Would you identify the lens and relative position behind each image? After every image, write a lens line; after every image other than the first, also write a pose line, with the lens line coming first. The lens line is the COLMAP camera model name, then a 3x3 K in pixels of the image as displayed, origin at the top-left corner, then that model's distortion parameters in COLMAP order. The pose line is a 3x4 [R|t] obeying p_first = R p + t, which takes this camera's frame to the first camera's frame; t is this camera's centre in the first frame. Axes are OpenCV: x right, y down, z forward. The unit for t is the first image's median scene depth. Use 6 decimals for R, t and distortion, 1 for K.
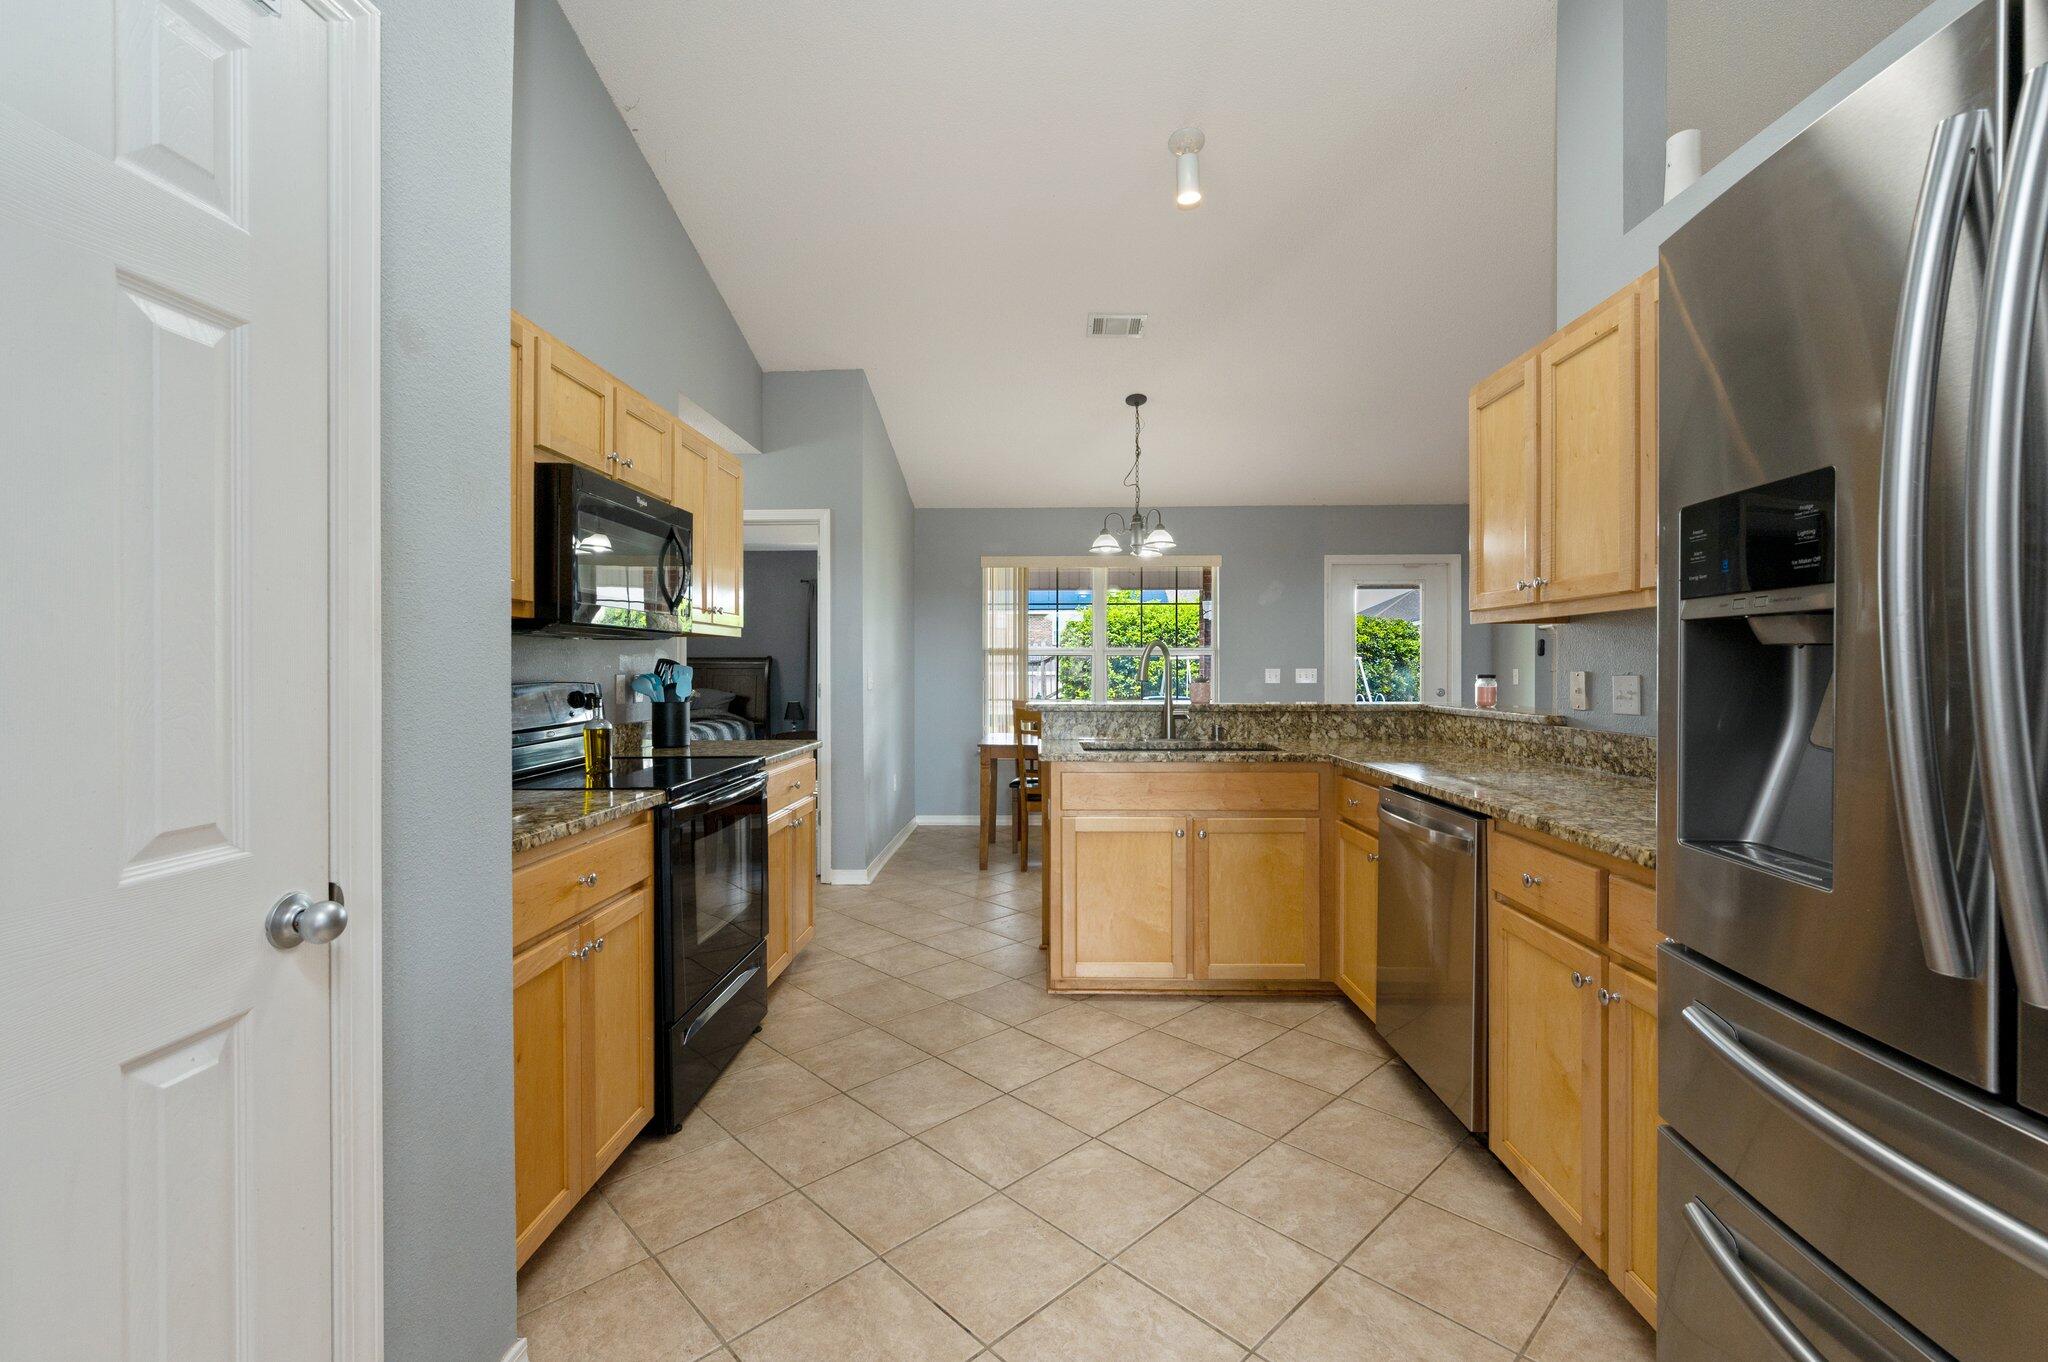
lens RADIAL K [[880.1, 0, 1026.9], [0, 880.1, 669.7], [0, 0, 1]] dist [0.000357, -0.000015]
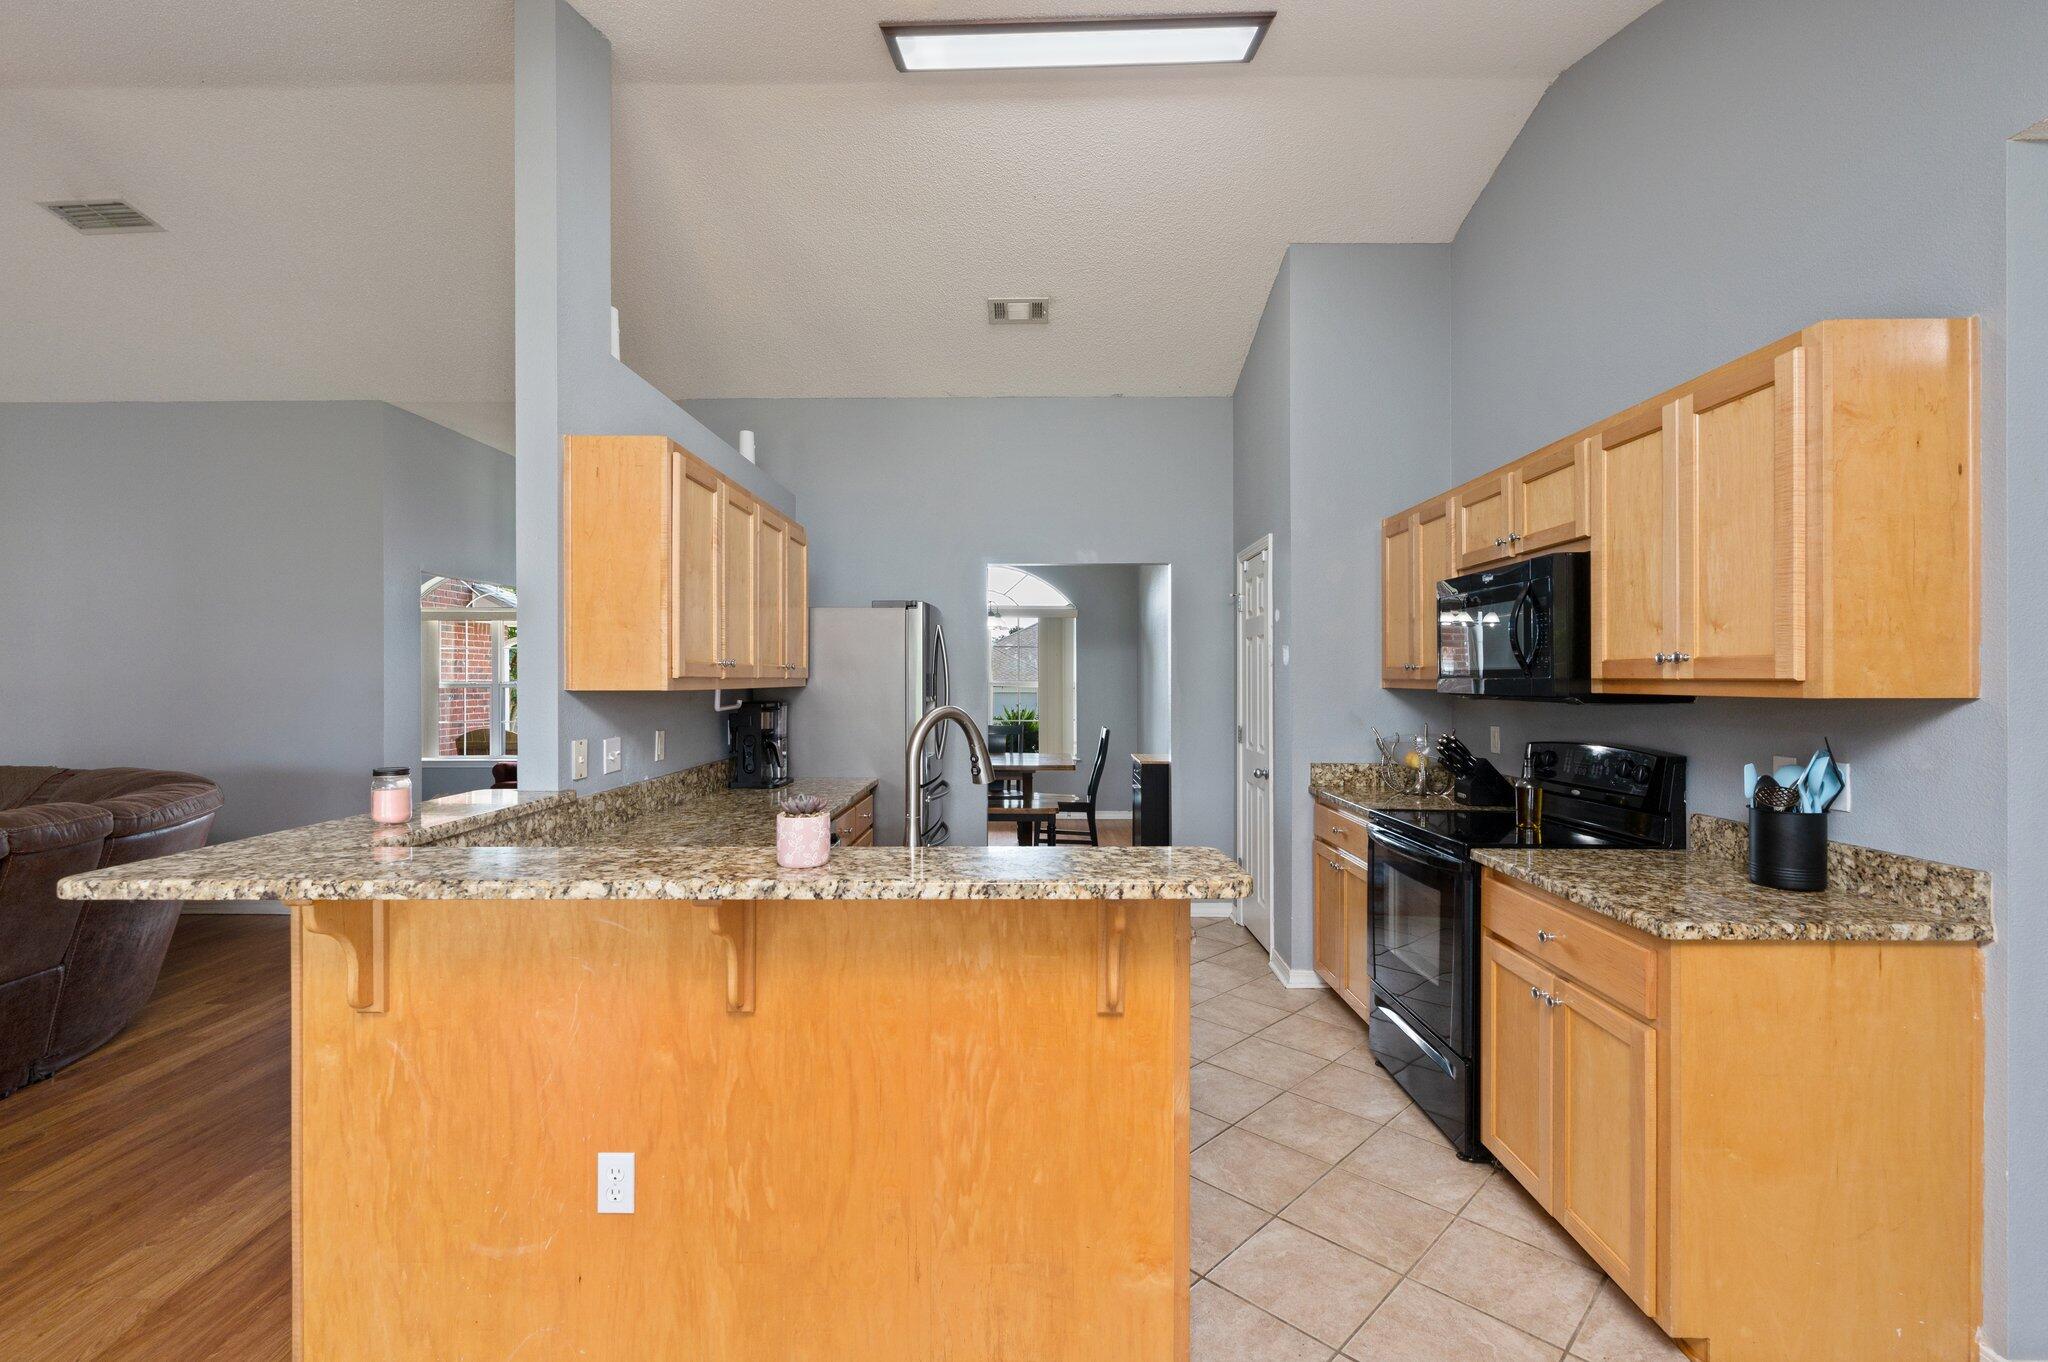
lens RADIAL K [[887.8, 0, 1036.5], [0, 887.8, 683.5], [0, 0, 1]] dist [-0.004662, 0.000077]
pose [[-0.999479, 0.000077, -0.032278, 0.162937], [-0.000146, 0.999976, 0.006904, -0.072193], [0.032278, 0.006905, -0.999455, 2.152147]]
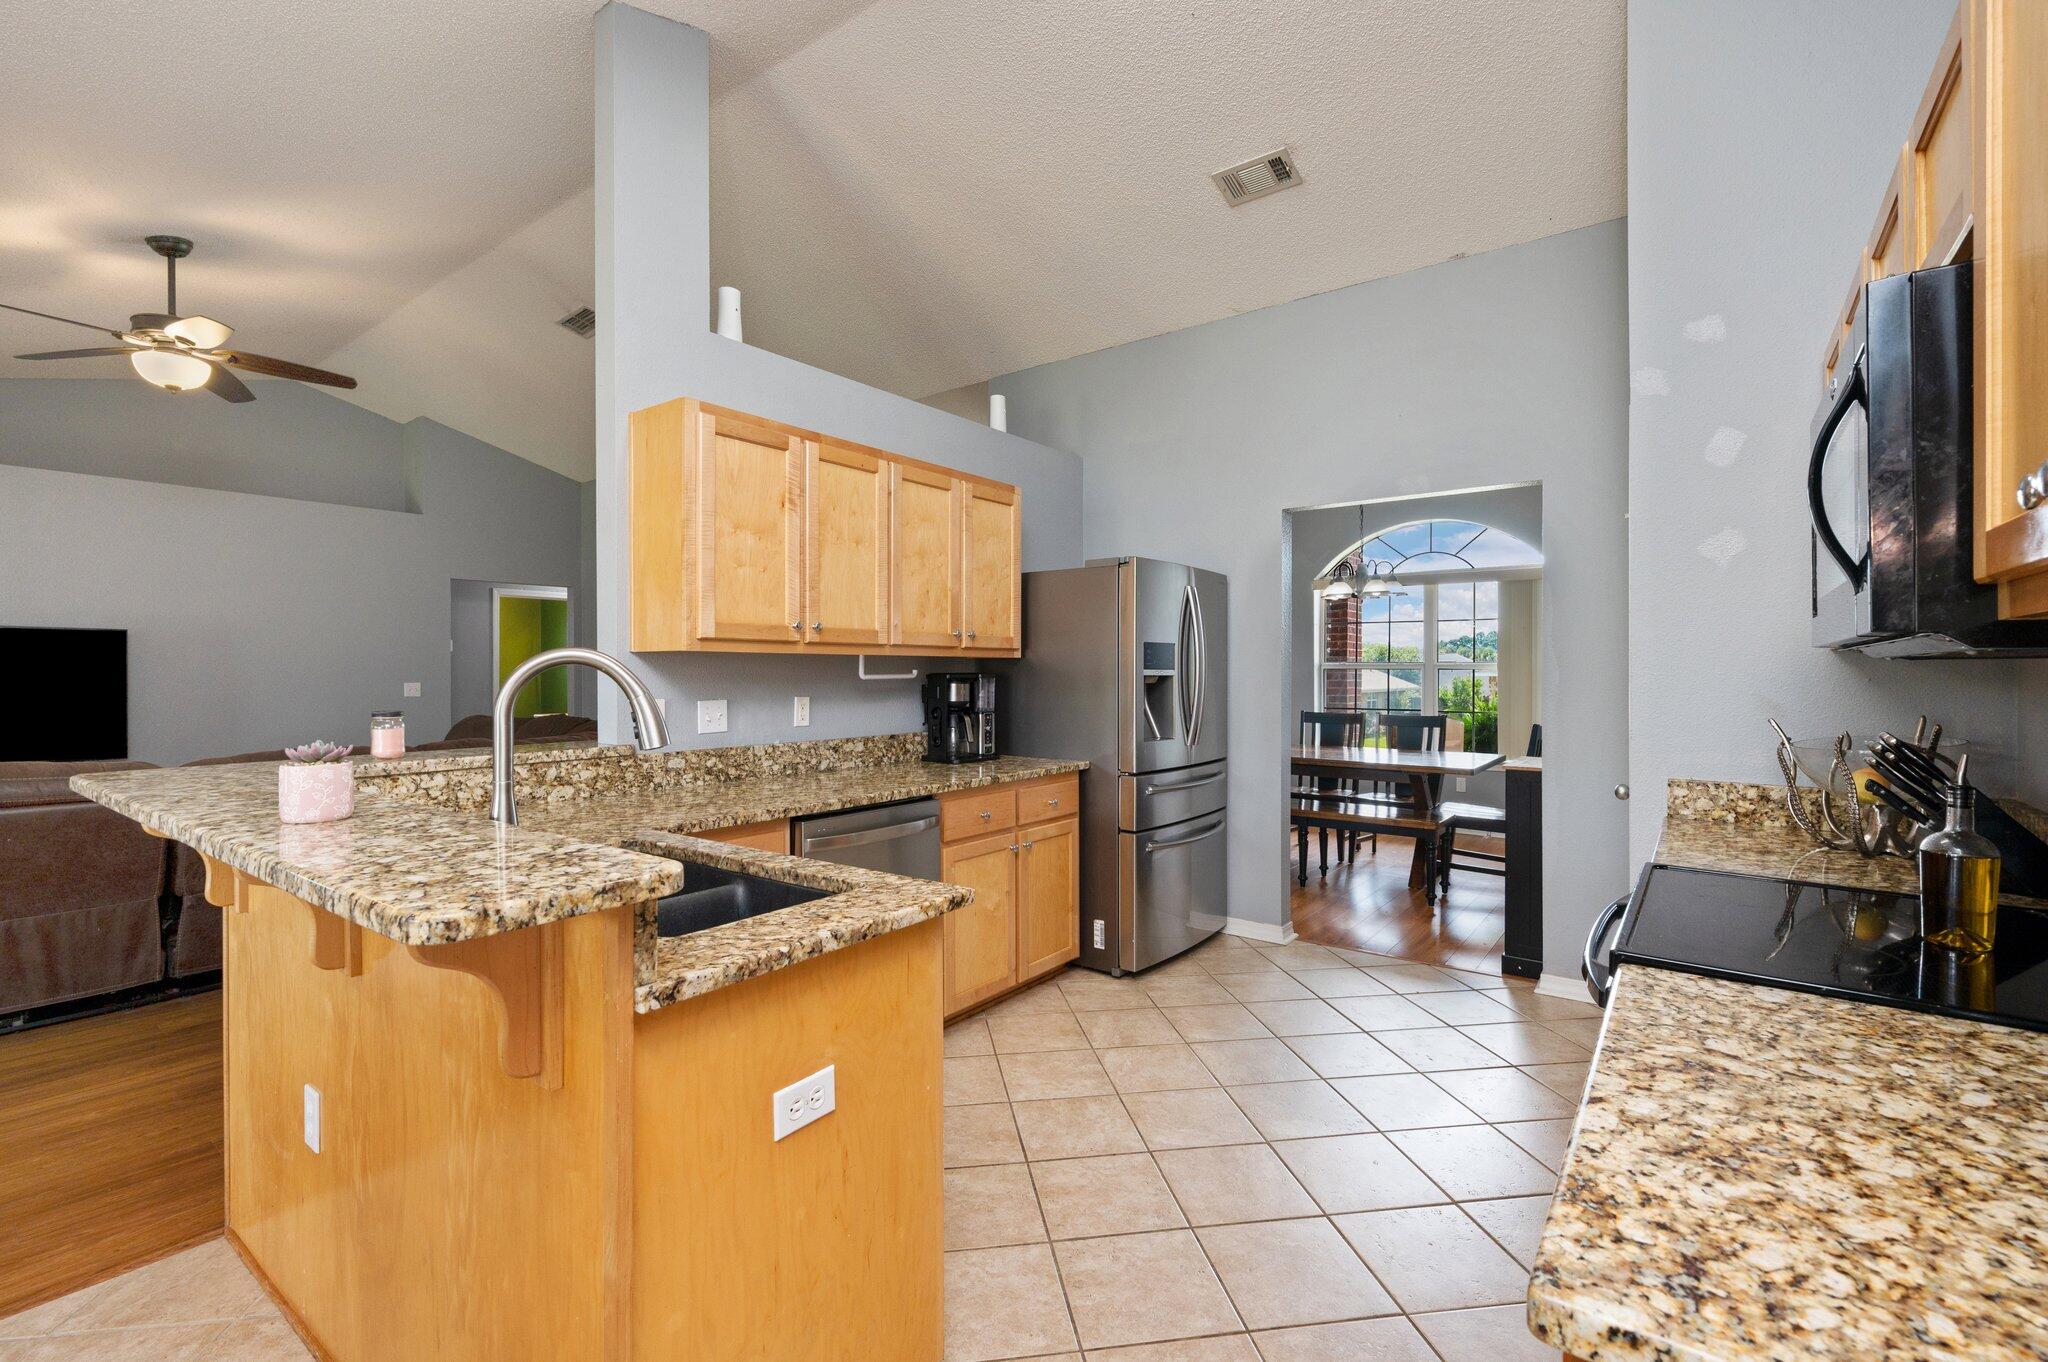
lens RADIAL K [[887.8, 0, 1026.8], [0, 887.8, 673.3], [0, 0, 1]] dist [-0.004662, 0.000077]
pose [[-0.816544, 0.000223, 0.577283, -0.364387], [0.002155, 0.999994, 0.002662, -0.032218], [-0.577279, 0.003418, -0.816540, 1.723389]]
